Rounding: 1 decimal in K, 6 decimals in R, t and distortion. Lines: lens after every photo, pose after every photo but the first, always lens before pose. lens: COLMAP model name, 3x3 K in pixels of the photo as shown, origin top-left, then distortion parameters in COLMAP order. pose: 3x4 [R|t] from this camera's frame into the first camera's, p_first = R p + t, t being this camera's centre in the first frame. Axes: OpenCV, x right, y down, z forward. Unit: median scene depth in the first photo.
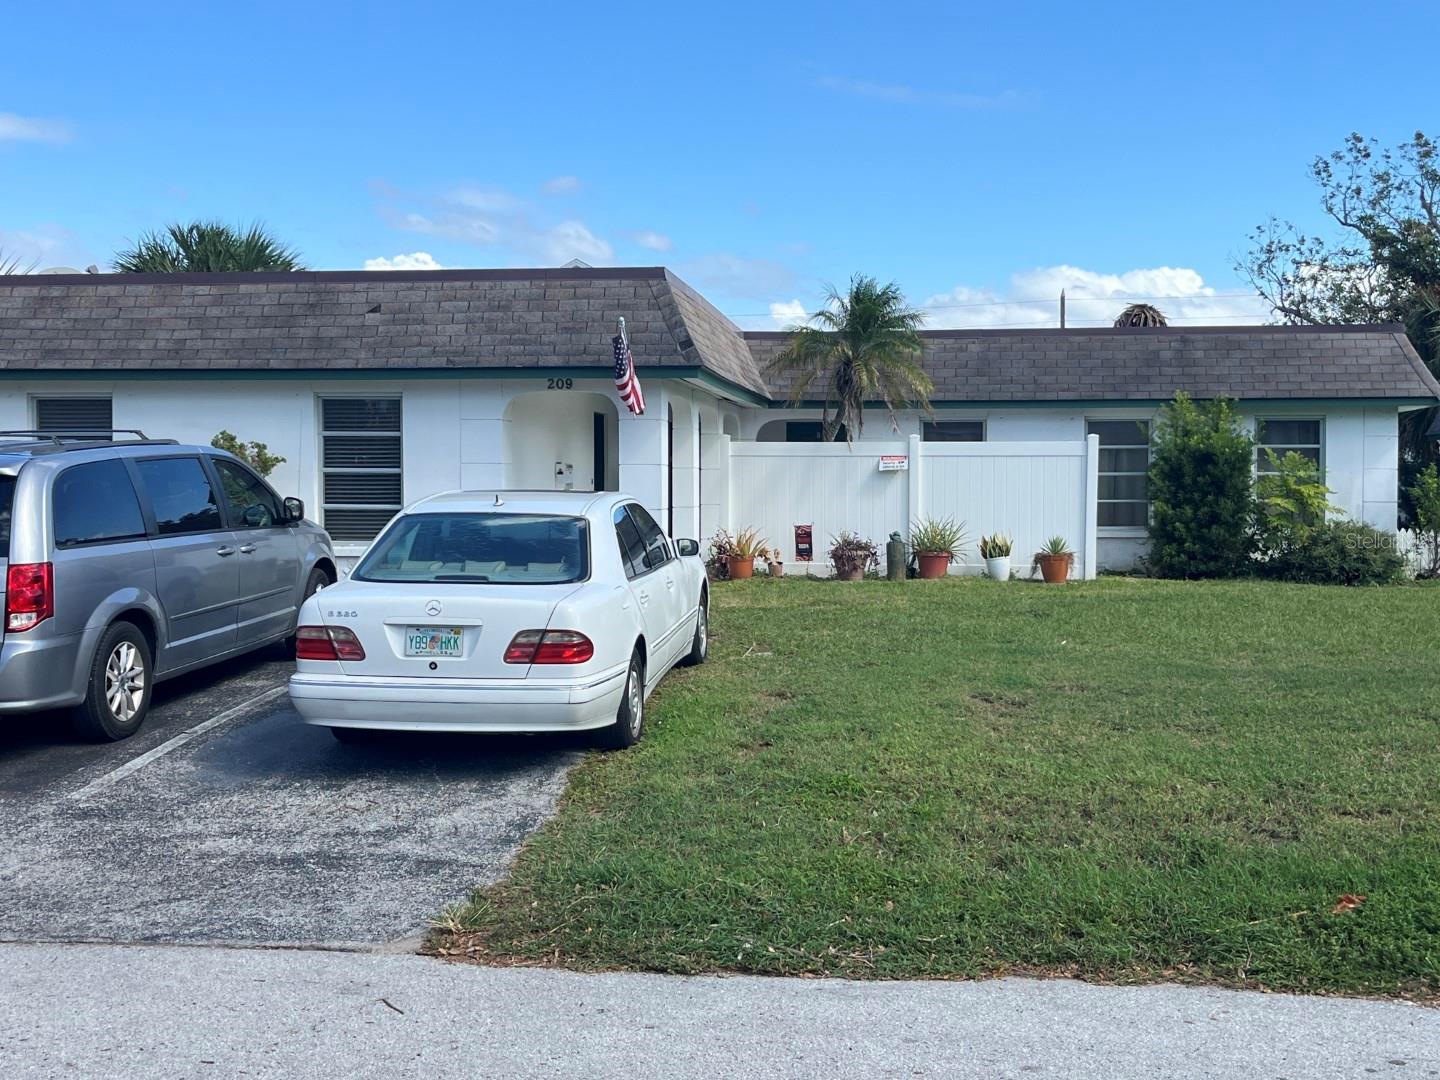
lens RADIAL K [[1727.2, 0, 720.8], [0, 1727.2, 542.4], [0, 0, 1]] dist [0.039983, 0.000000]
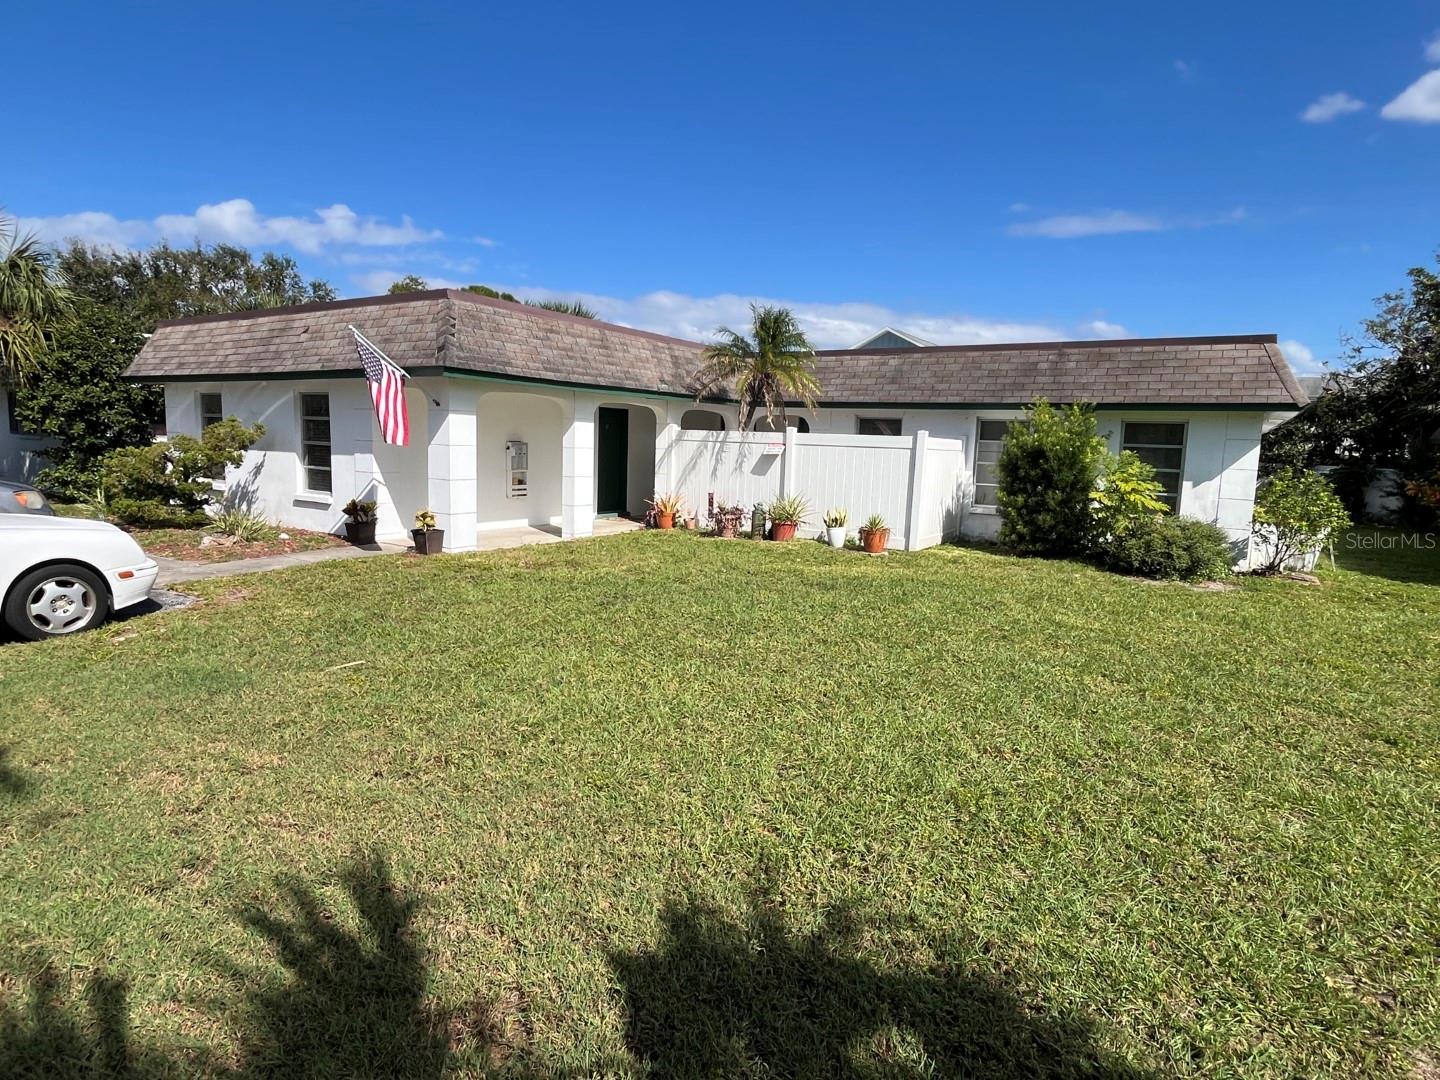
lens RADIAL K [[801.6, 0, 713.3], [0, 801.6, 544.3], [0, 0, 1]] dist [-0.006494, 0.000514]
pose [[0.898731, 0.083756, -0.430427, 0.324123], [-0.047655, 0.994431, 0.094000, -0.029105], [0.435903, -0.063969, 0.897717, 0.427758]]
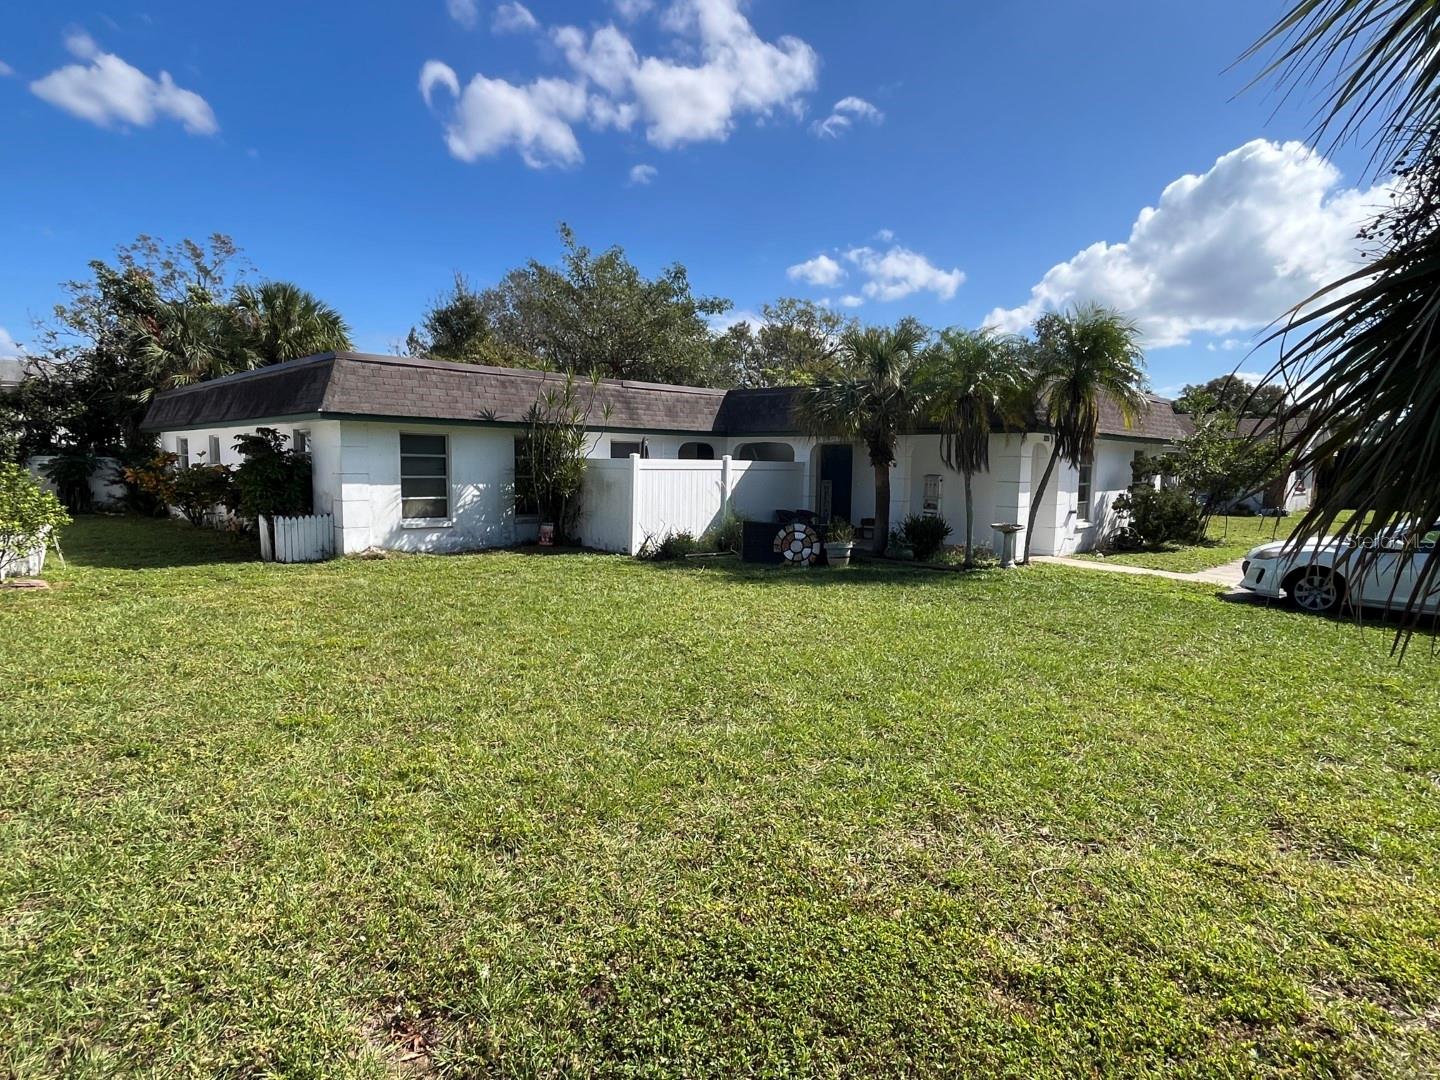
lens RADIAL K [[801.6, 0, 720.5], [0, 801.6, 541.0], [0, 0, 1]] dist [-0.006494, 0.000514]
pose [[0.626517, -0.069834, 0.776273, 0.342880], [0.014211, 0.996836, 0.078206, -0.032463], [-0.779278, -0.037965, 0.625527, 0.461456]]
